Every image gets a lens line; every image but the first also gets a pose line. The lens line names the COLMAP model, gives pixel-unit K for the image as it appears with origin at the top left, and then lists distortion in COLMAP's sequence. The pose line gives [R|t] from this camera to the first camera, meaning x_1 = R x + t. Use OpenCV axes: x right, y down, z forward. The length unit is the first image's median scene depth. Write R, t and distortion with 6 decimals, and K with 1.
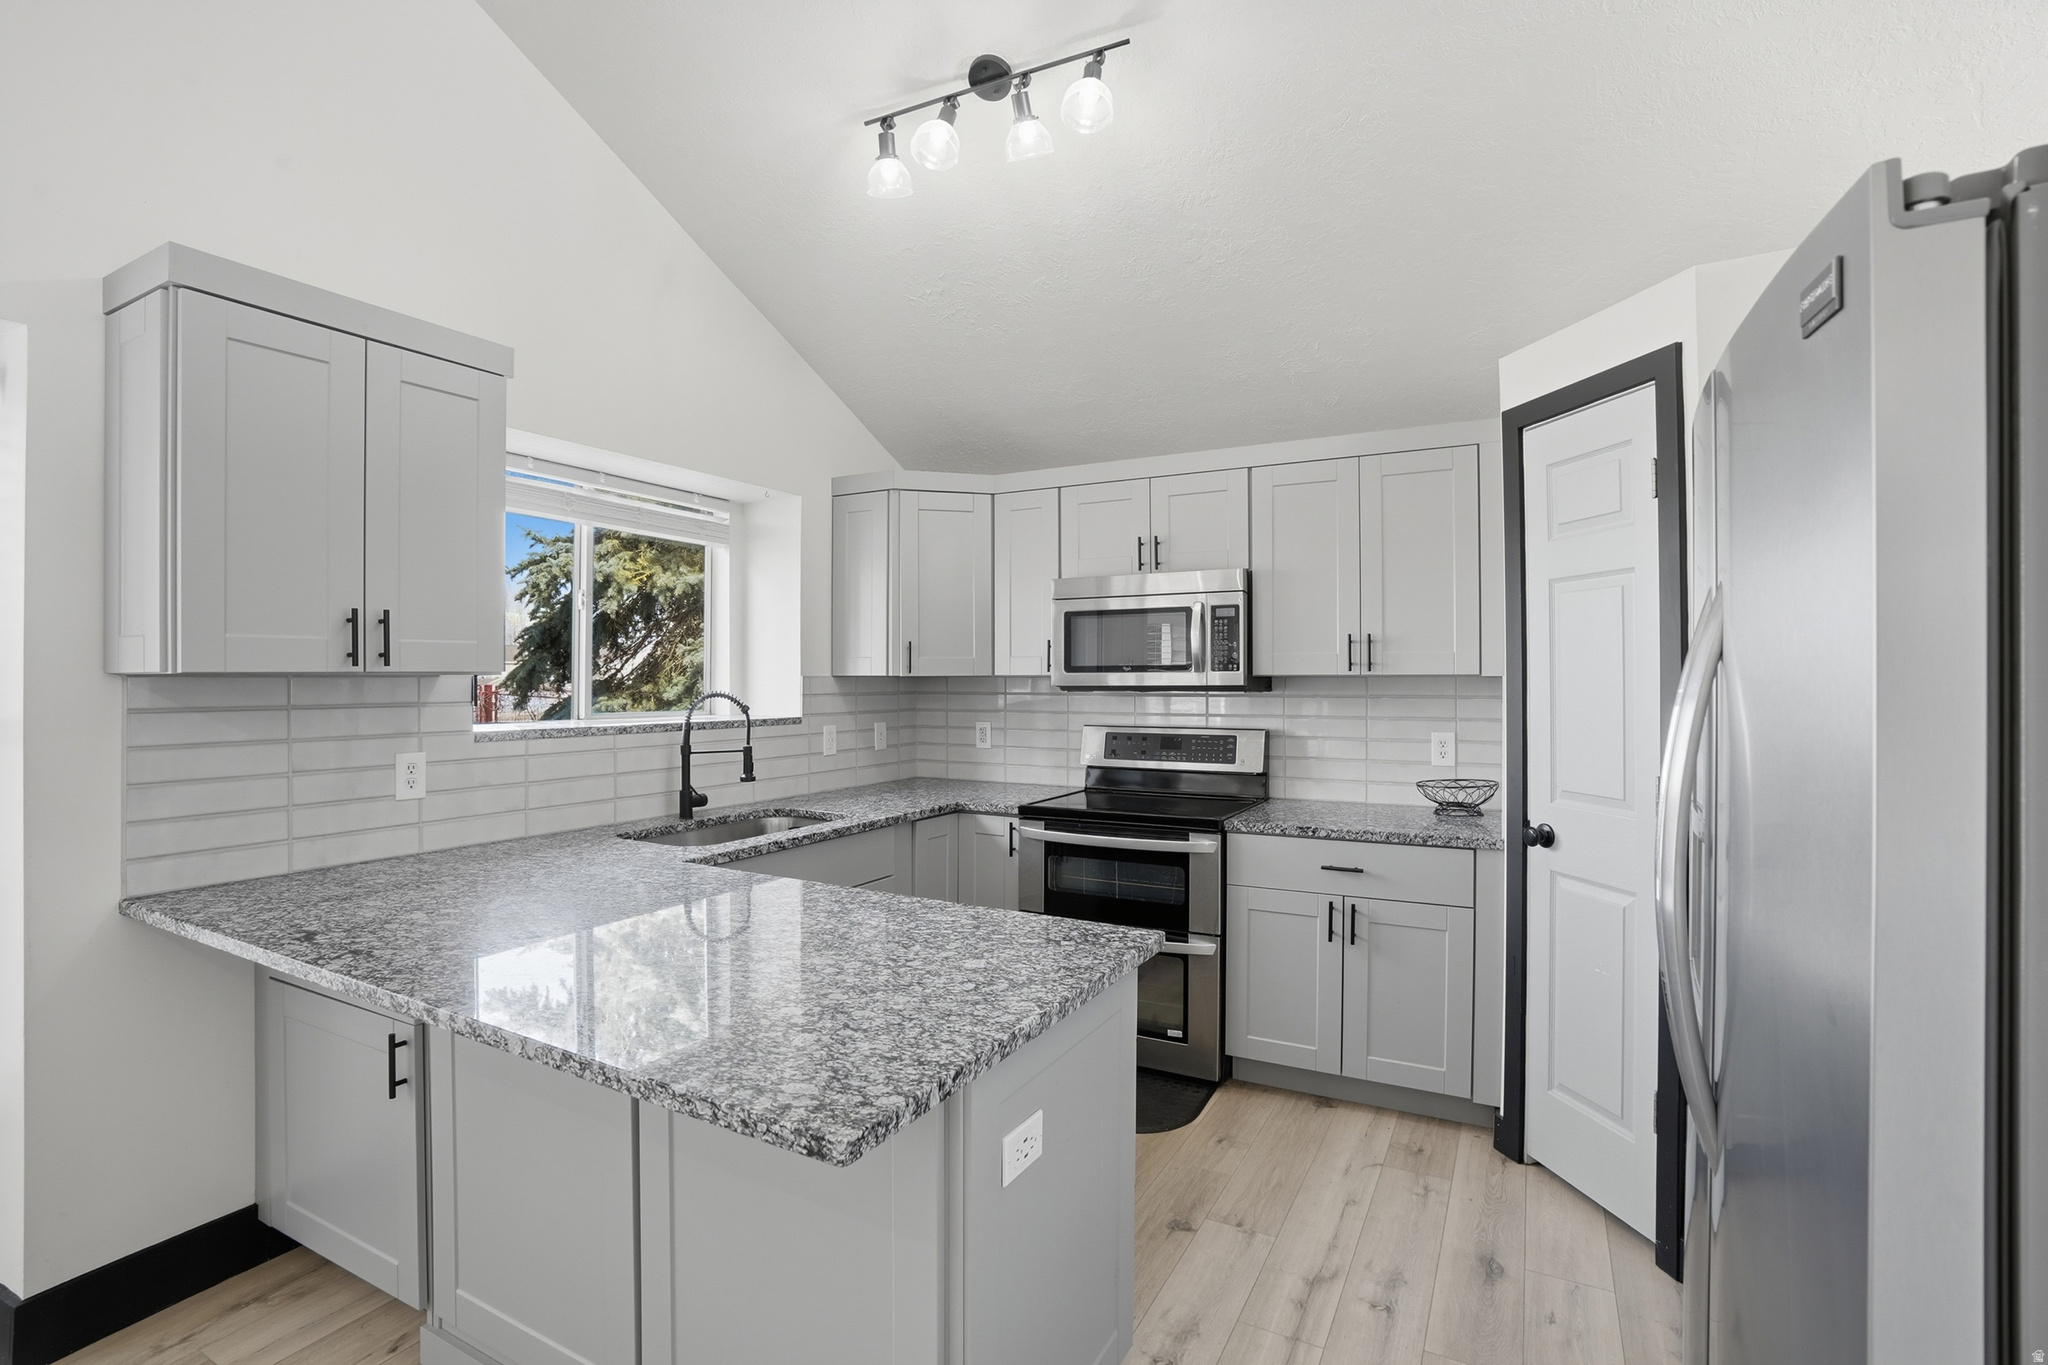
lens RADIAL K [[938.8, 0, 1030.7], [0, 938.8, 676.5], [0, 0, 1]] dist [-0.041044, 0.003077]
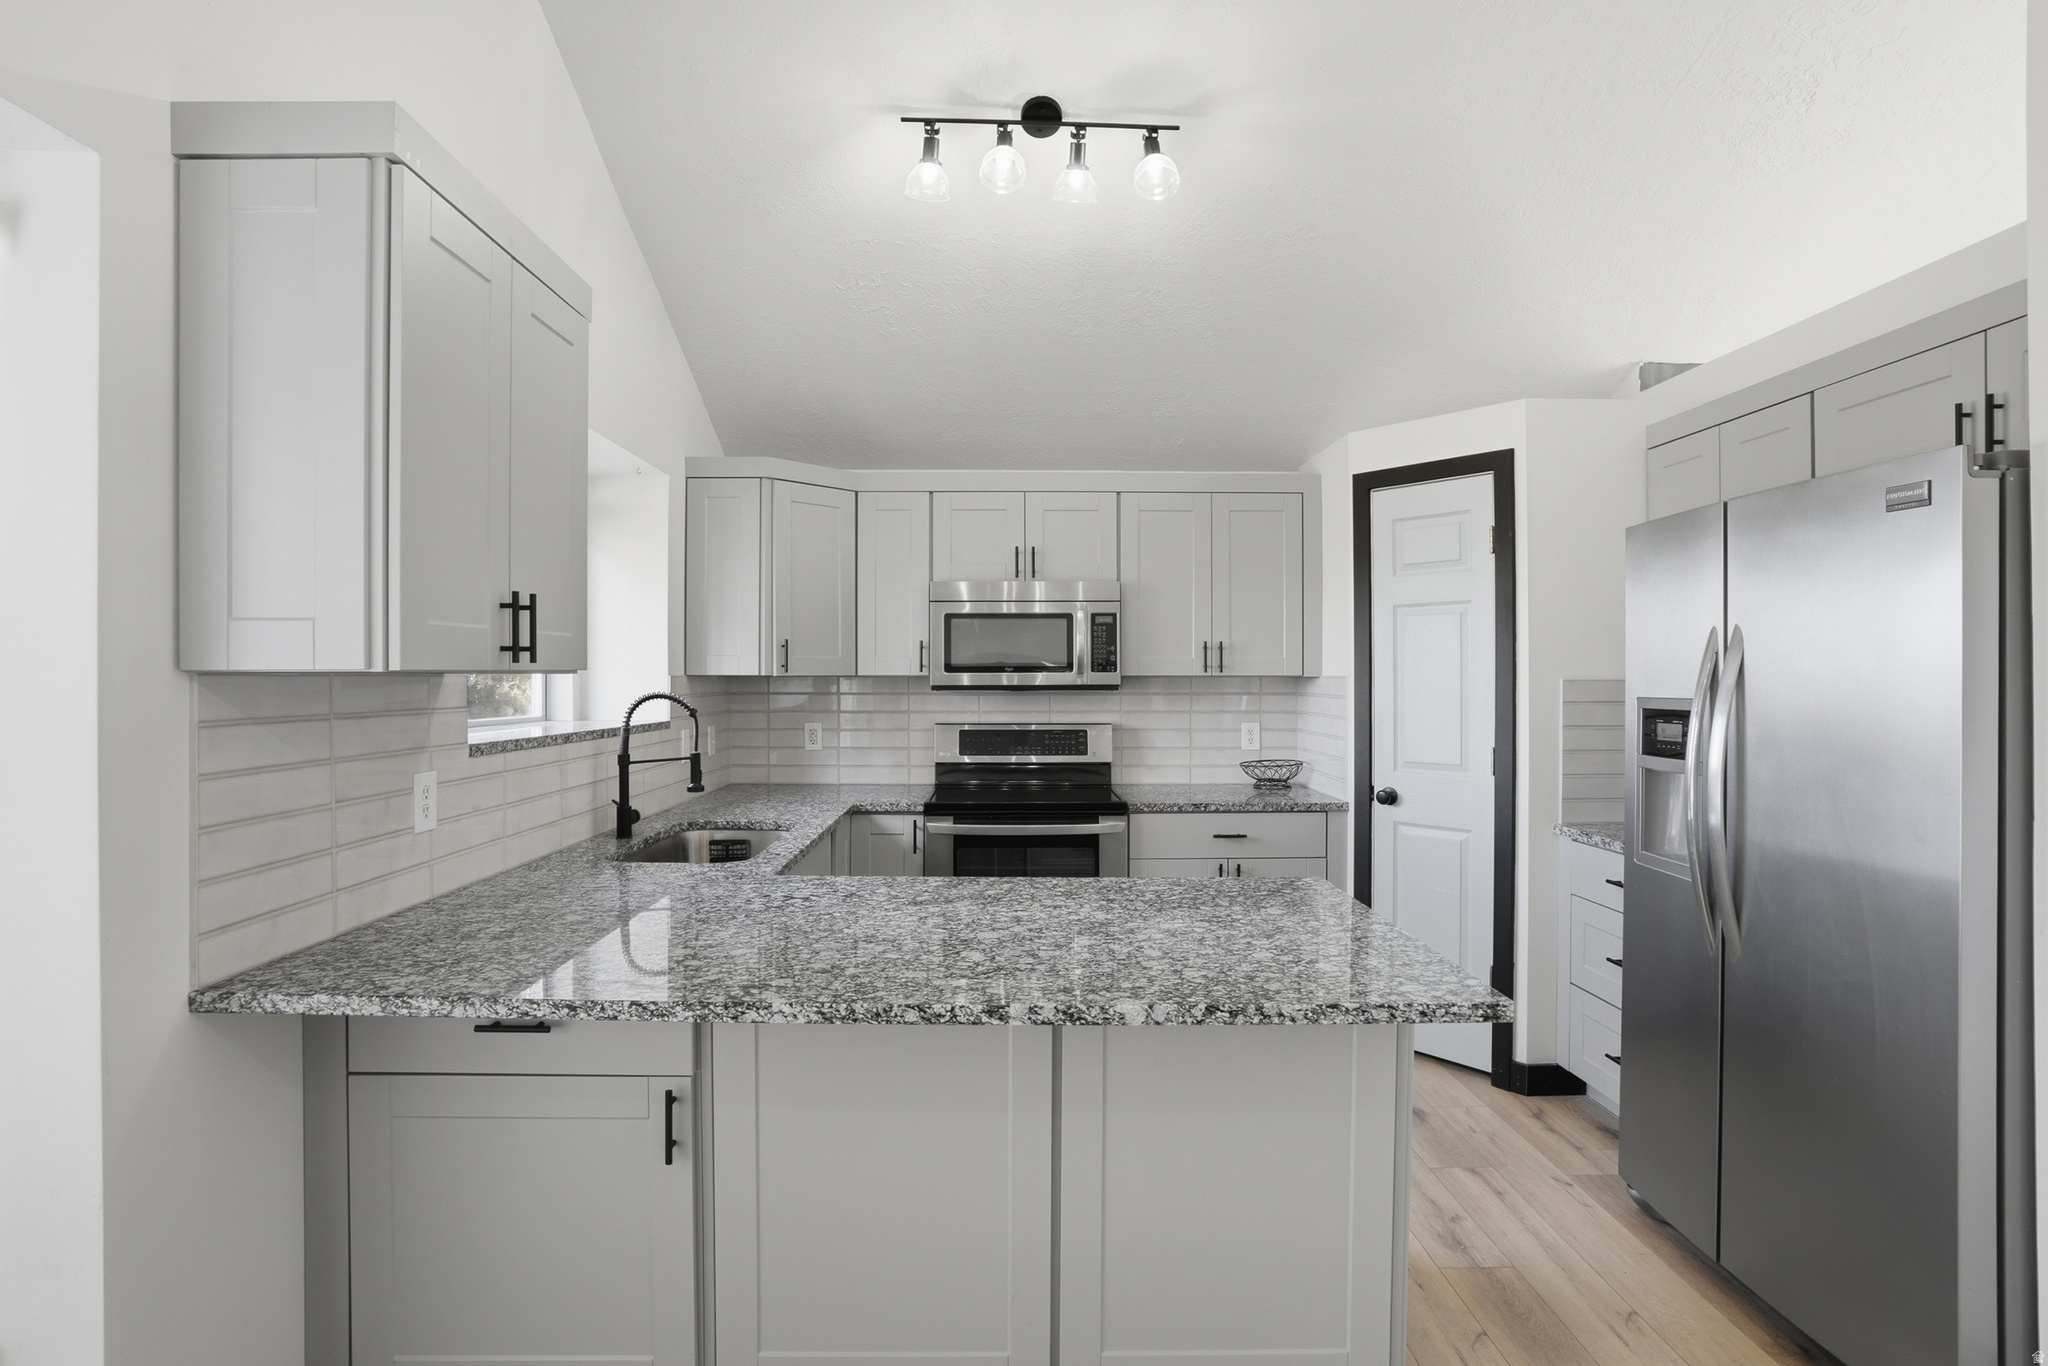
lens RADIAL K [[986.6, 0, 1012.6], [0, 986.6, 682.4], [0, 0, 1]] dist [-0.040531, -0.000104]
pose [[0.872727, -0.000887, 0.488208, -0.573117], [-0.002543, 0.999977, 0.006363, -0.000504], [-0.488202, -0.006795, 0.872704, 0.026135]]
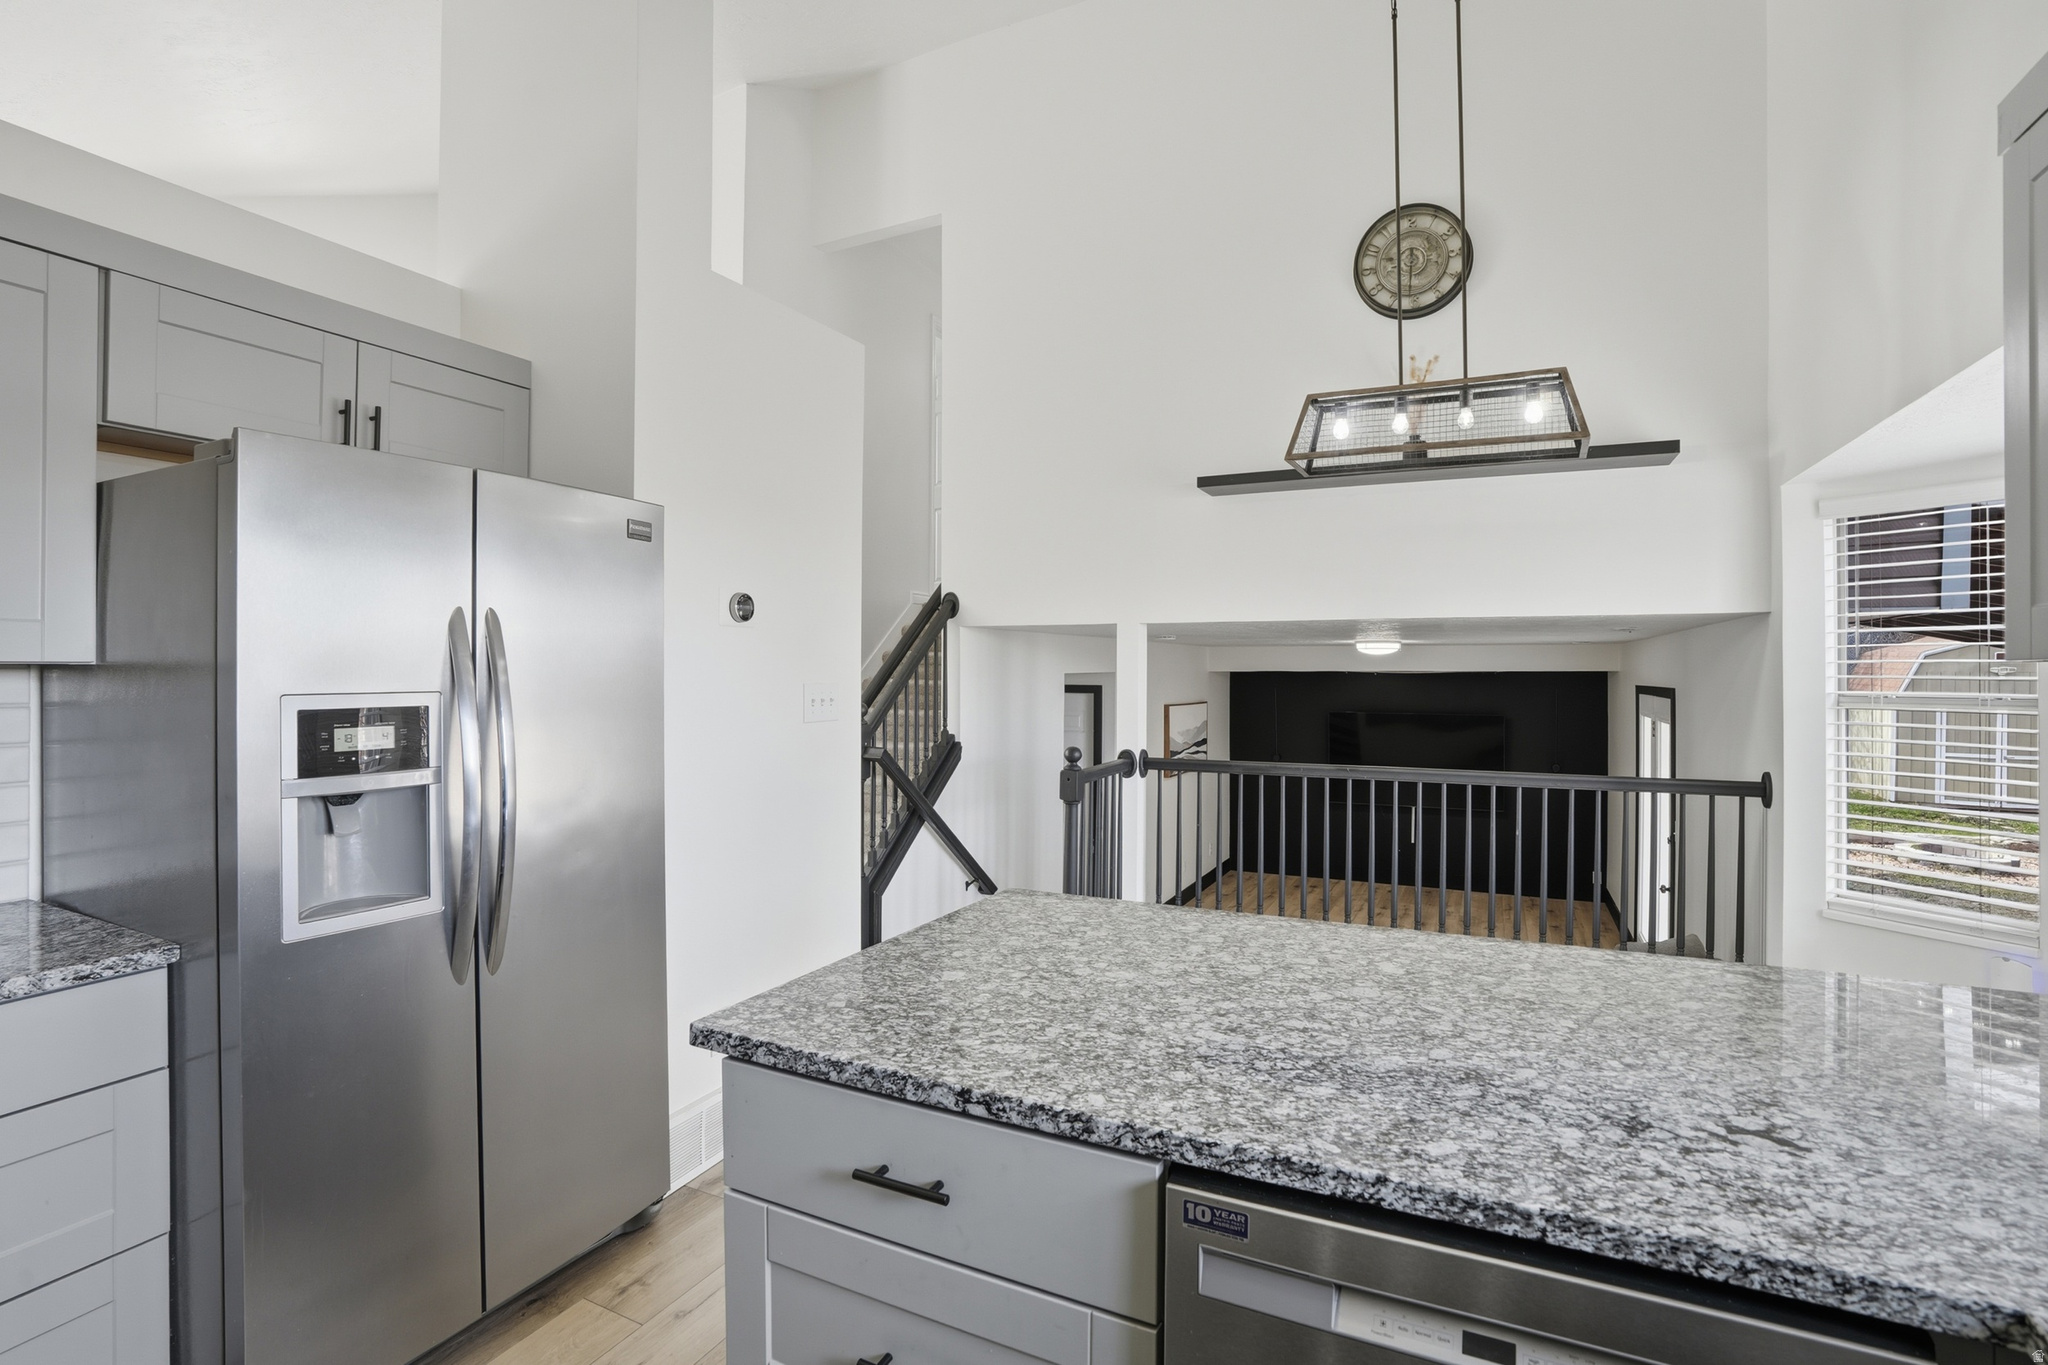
lens RADIAL K [[938.8, 0, 1027.9], [0, 938.8, 678.6], [0, 0, 1]] dist [-0.041044, 0.003077]
pose [[-0.999190, -0.002512, -0.040162, -0.055189], [-0.002563, 0.999996, 0.001235, 0.006415], [0.040158, 0.001337, -0.999192, 1.118083]]
